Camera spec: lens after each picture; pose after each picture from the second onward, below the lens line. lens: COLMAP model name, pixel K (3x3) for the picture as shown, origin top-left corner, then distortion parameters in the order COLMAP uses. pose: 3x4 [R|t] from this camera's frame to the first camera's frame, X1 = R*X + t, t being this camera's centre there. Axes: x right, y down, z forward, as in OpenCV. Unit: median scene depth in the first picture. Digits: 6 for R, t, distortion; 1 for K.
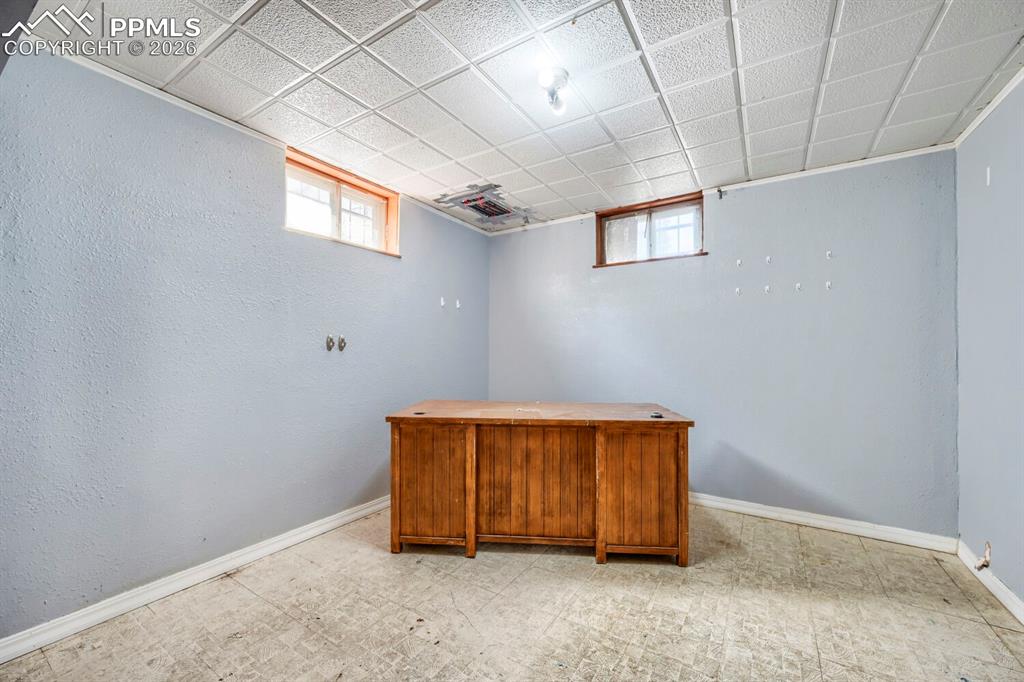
lens RADIAL K [[400.2, 0, 518.6], [0, 400.2, 352.2], [0, 0, 1]] dist [-0.000617, -0.000073]
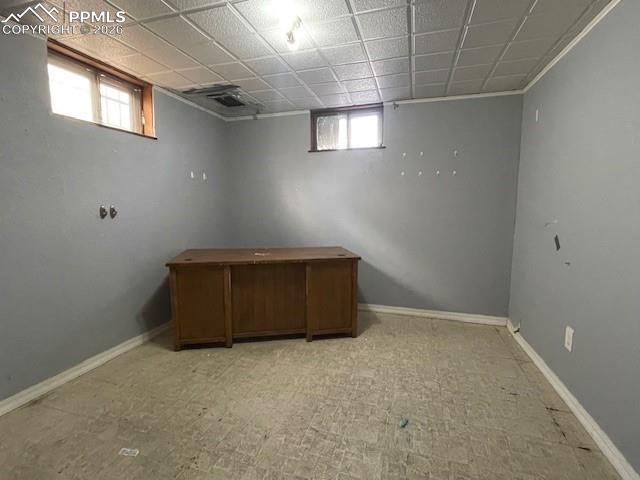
lens RADIAL K [[306.3, 0, 320.0], [0, 306.3, 240.0], [0, 0, 1]] dist [-0.021032, 0.012310]
pose [[0.966823, -0.030192, 0.253657, -0.067832], [-0.000779, 0.992637, 0.121121, -0.051894], [-0.255447, -0.117300, 0.959681, -0.069770]]
